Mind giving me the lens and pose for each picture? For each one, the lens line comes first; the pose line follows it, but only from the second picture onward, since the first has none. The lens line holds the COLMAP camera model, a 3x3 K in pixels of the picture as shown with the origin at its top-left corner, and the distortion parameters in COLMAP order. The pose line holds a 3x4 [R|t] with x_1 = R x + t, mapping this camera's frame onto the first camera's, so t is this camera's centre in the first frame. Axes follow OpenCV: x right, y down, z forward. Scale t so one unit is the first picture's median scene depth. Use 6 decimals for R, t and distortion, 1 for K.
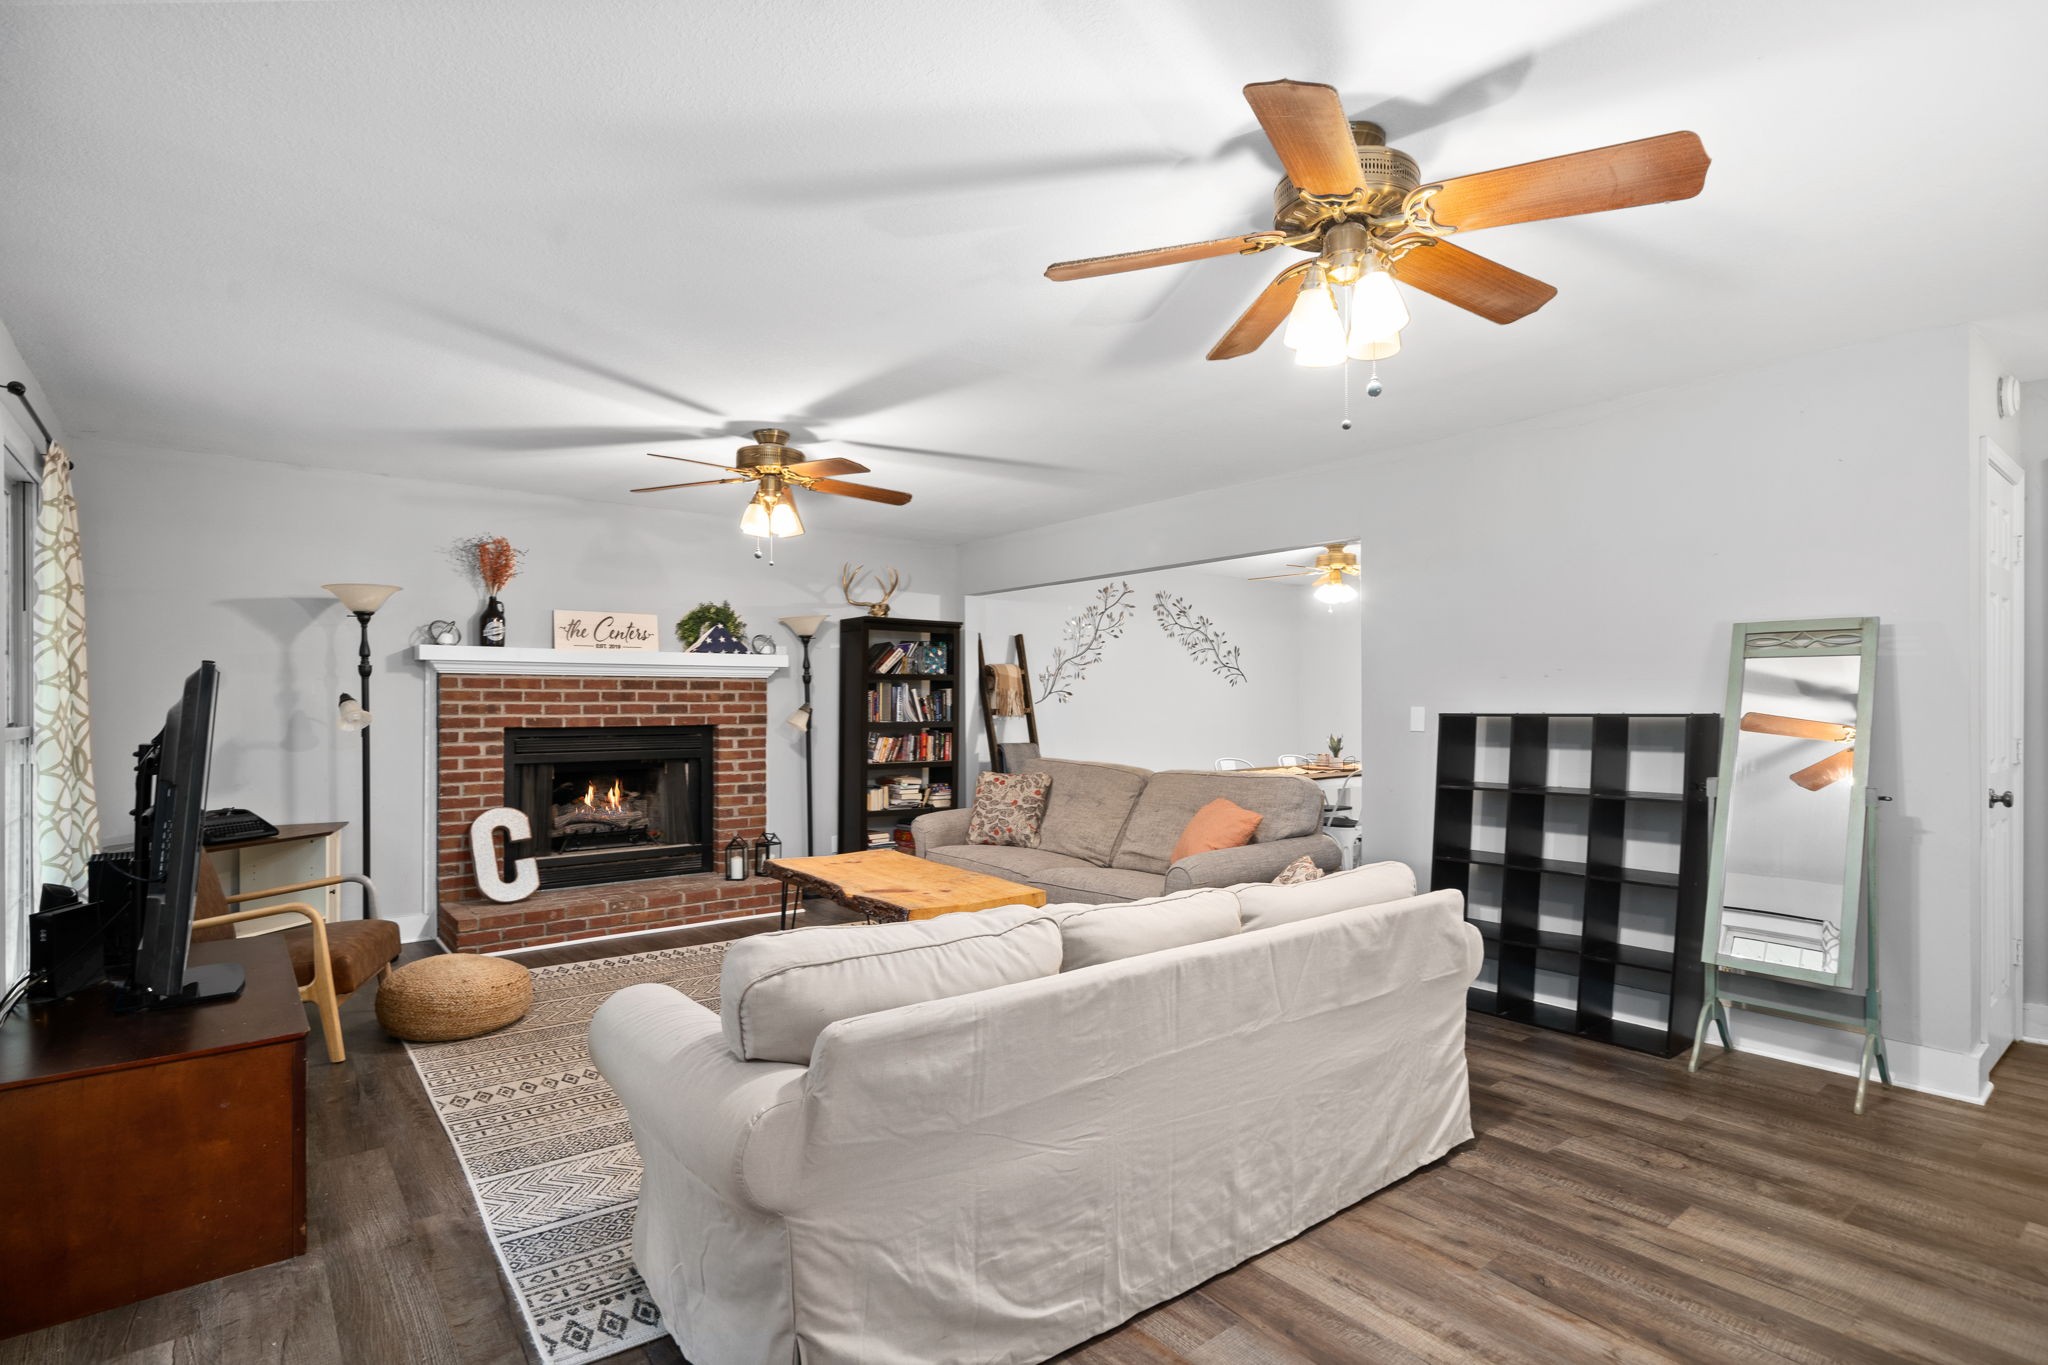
lens RADIAL K [[1010.2, 0, 1018.0], [0, 1010.2, 704.1], [0, 0, 1]] dist [0.000712, 0.000321]
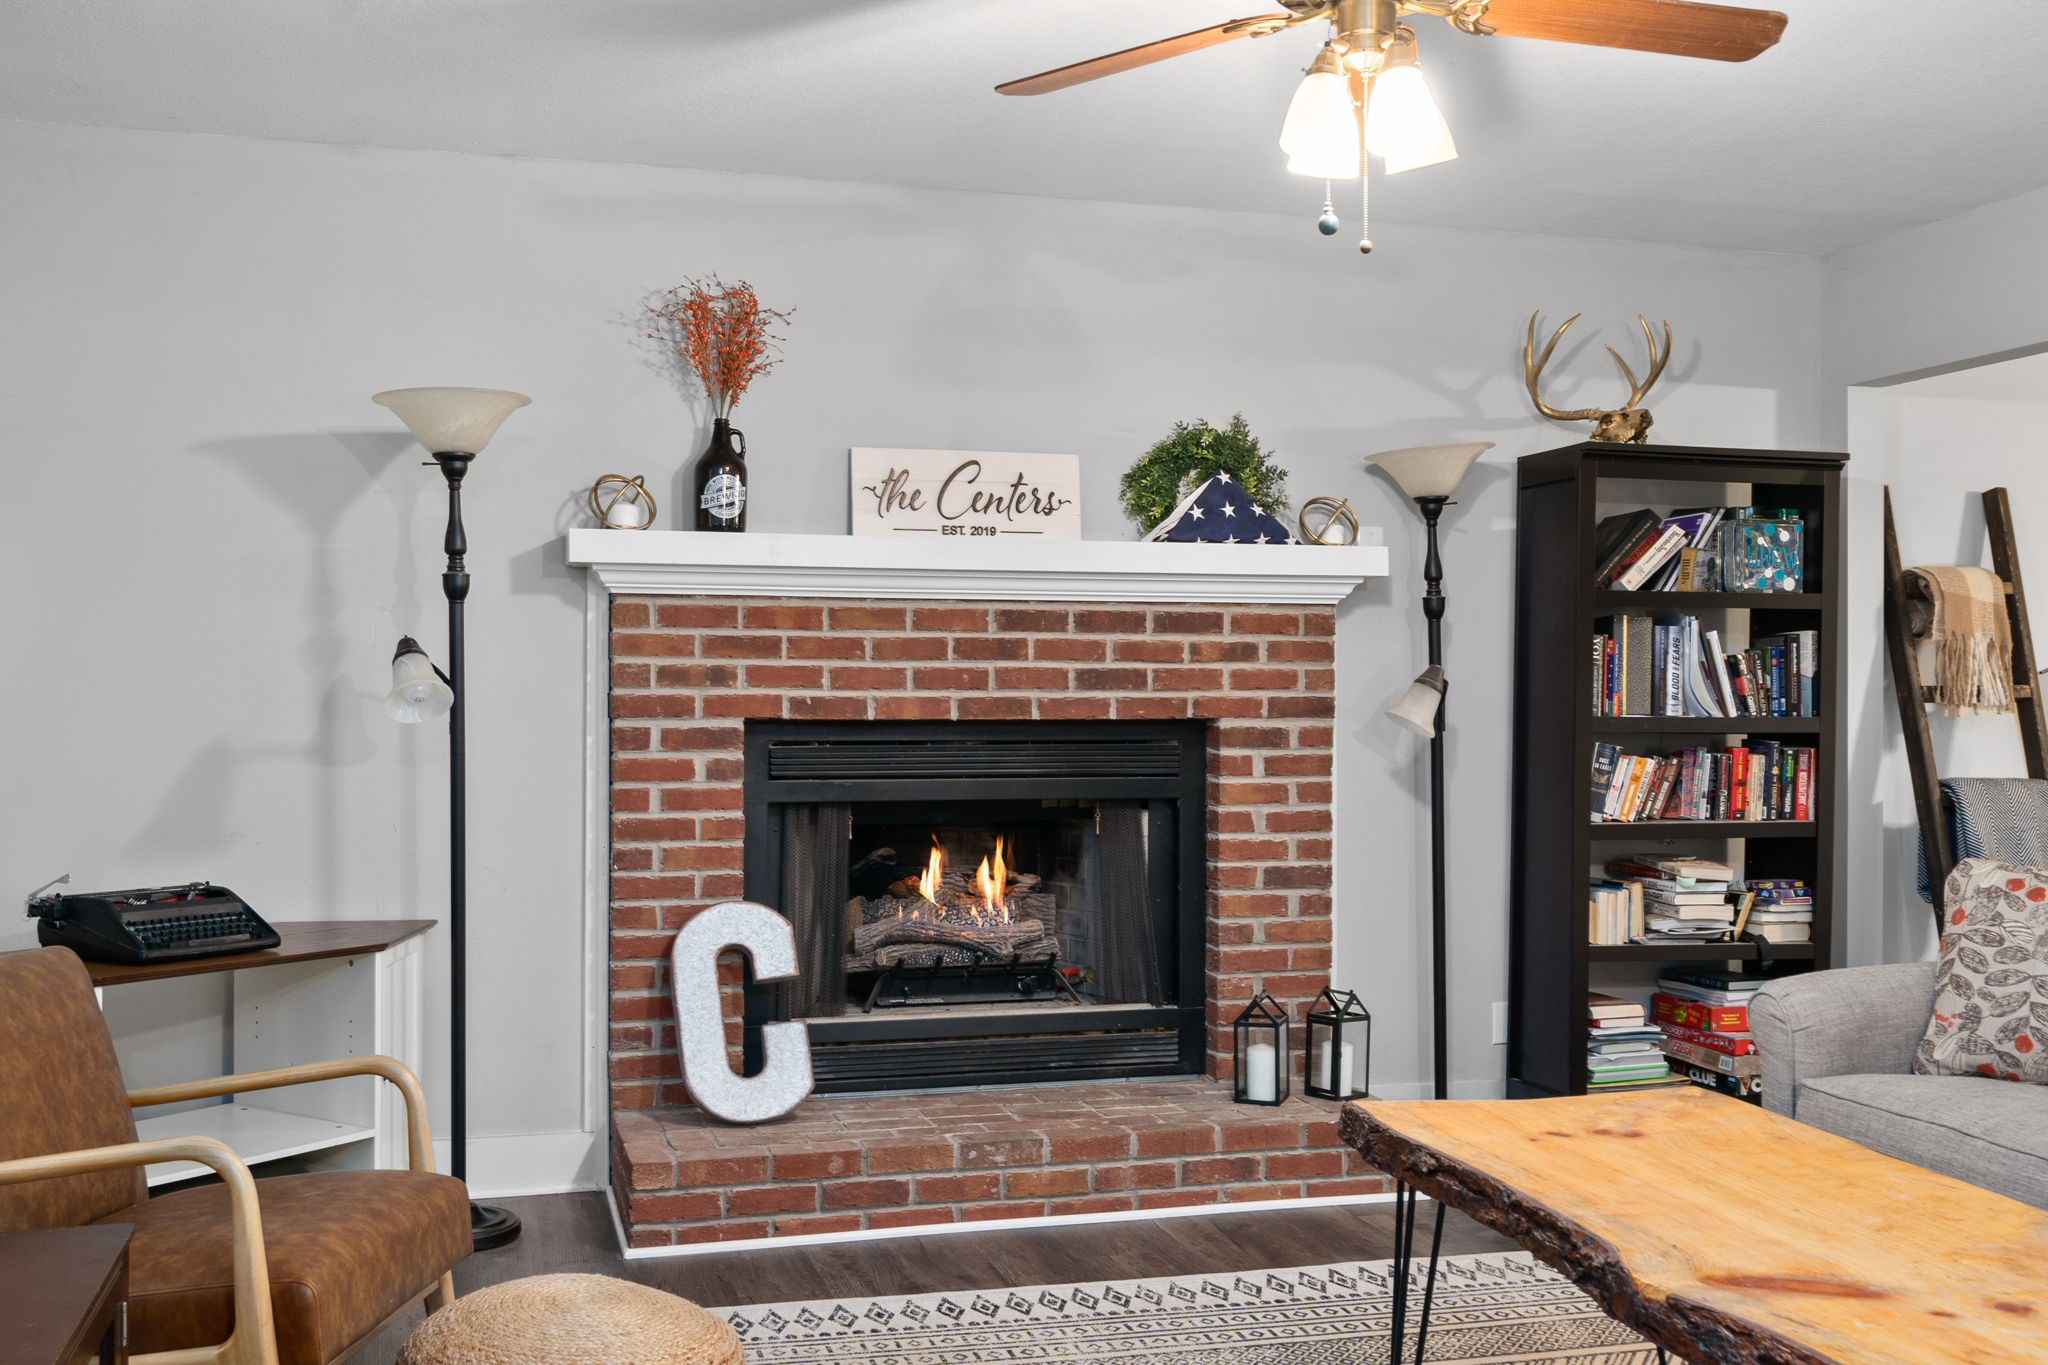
lens RADIAL K [[1982.6, 0, 986.9], [0, 1982.6, 714.0], [0, 0, 1]] dist [-0.002098, -0.003994]
pose [[0.918628, 0.006851, -0.395064, -0.066545], [-0.003462, 0.999951, 0.009289, 0.011503], [0.395108, -0.007165, 0.918607, 0.228390]]
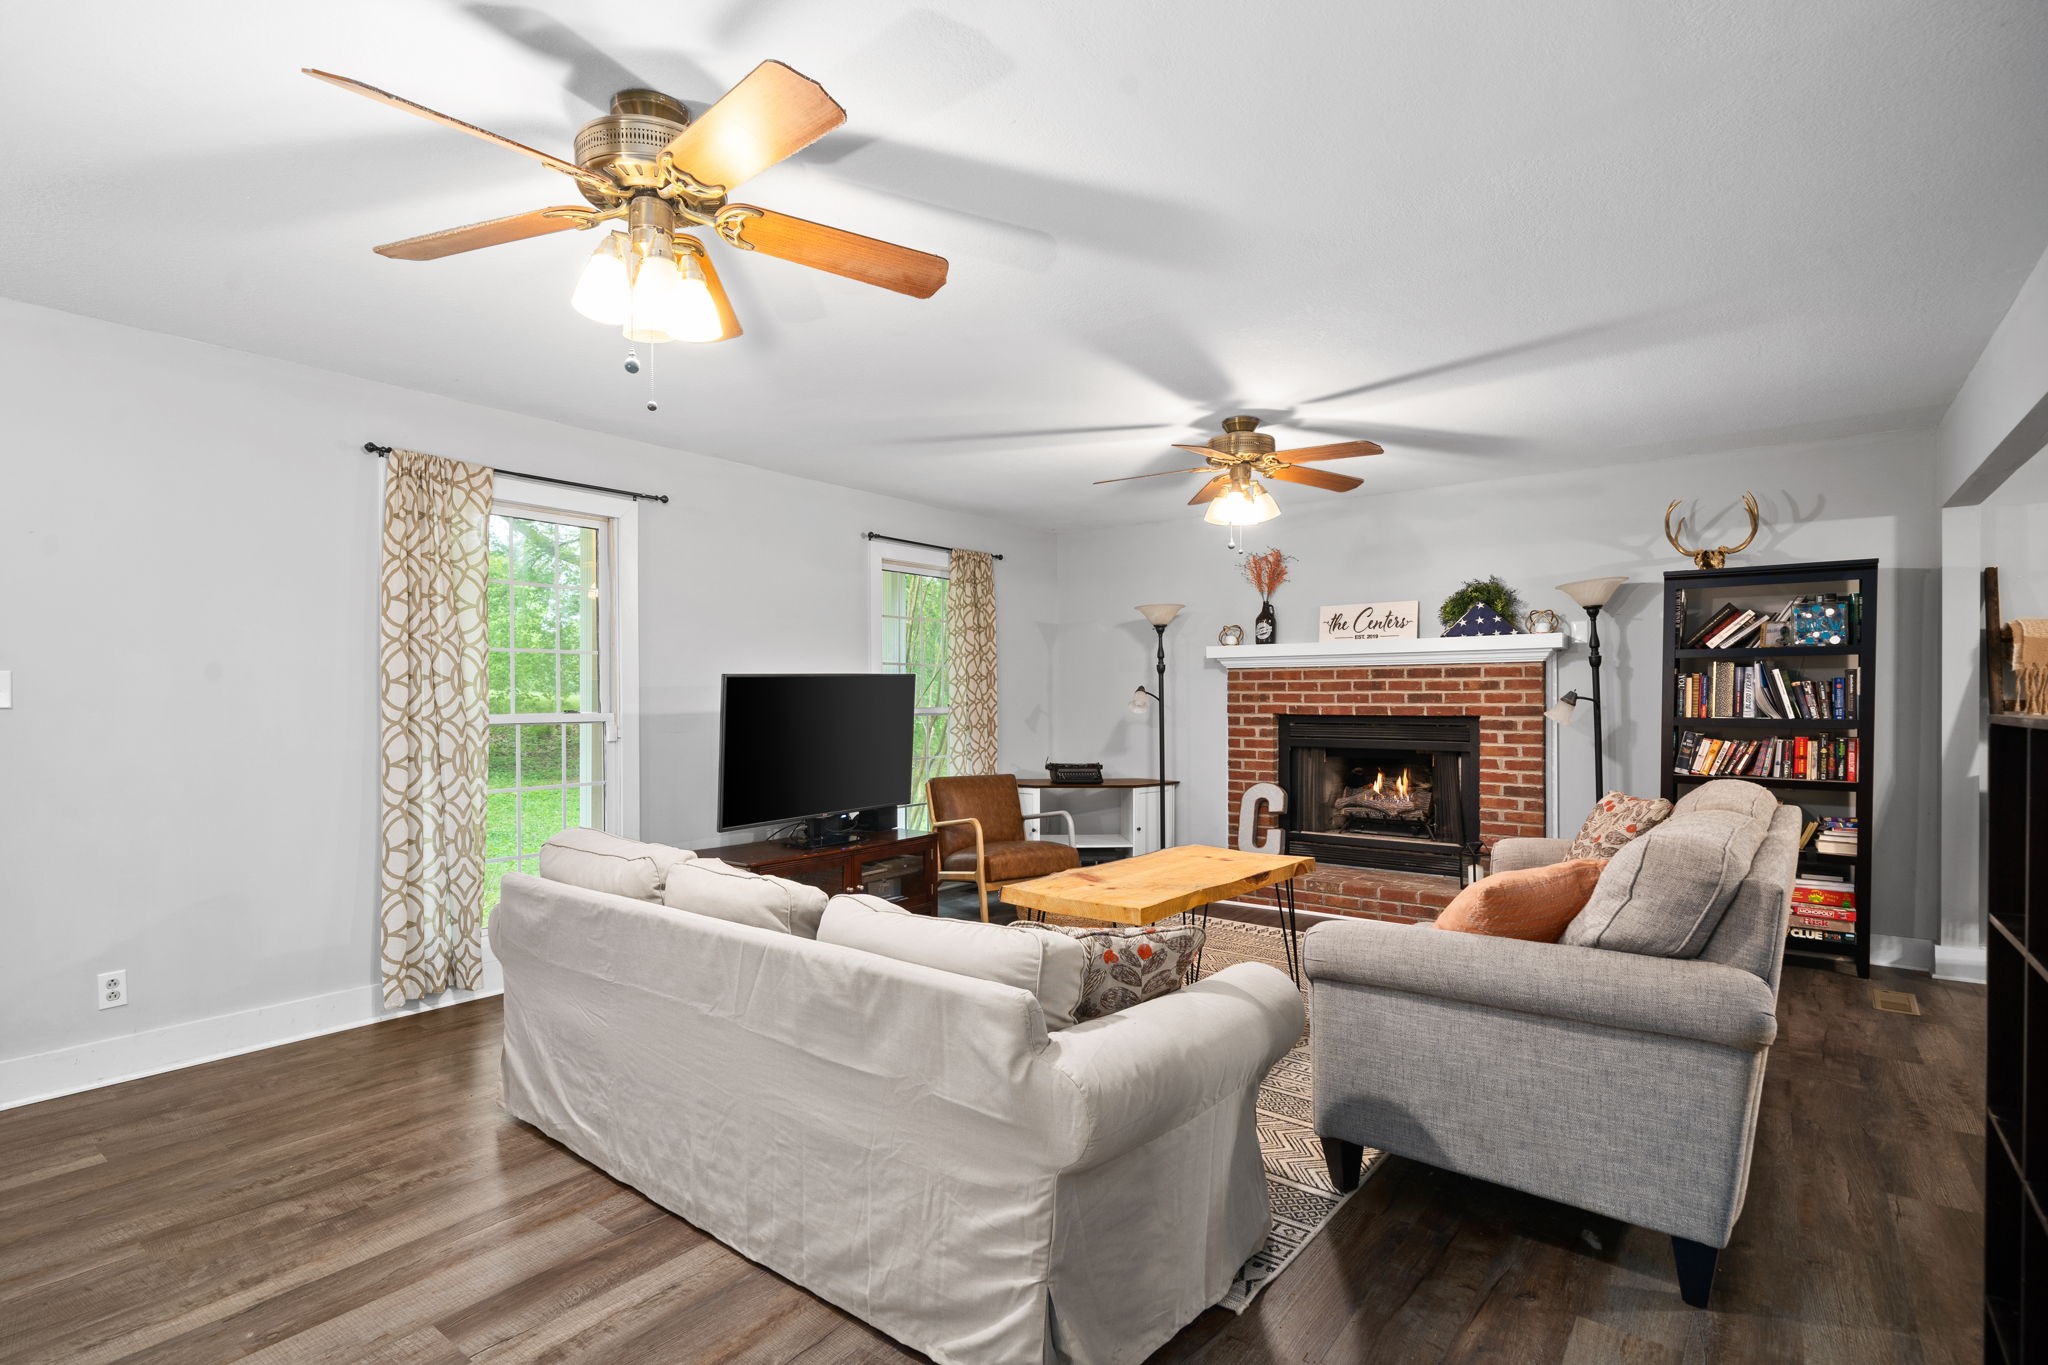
lens RADIAL K [[1010.2, 0, 1018.0], [0, 1010.2, 704.1], [0, 0, 1]] dist [0.000712, 0.000321]
pose [[0.223609, 0.008708, -0.974640, 0.491969], [0.002006, 0.999954, 0.009395, 0.000670], [0.974677, -0.004056, 0.223582, 0.409762]]
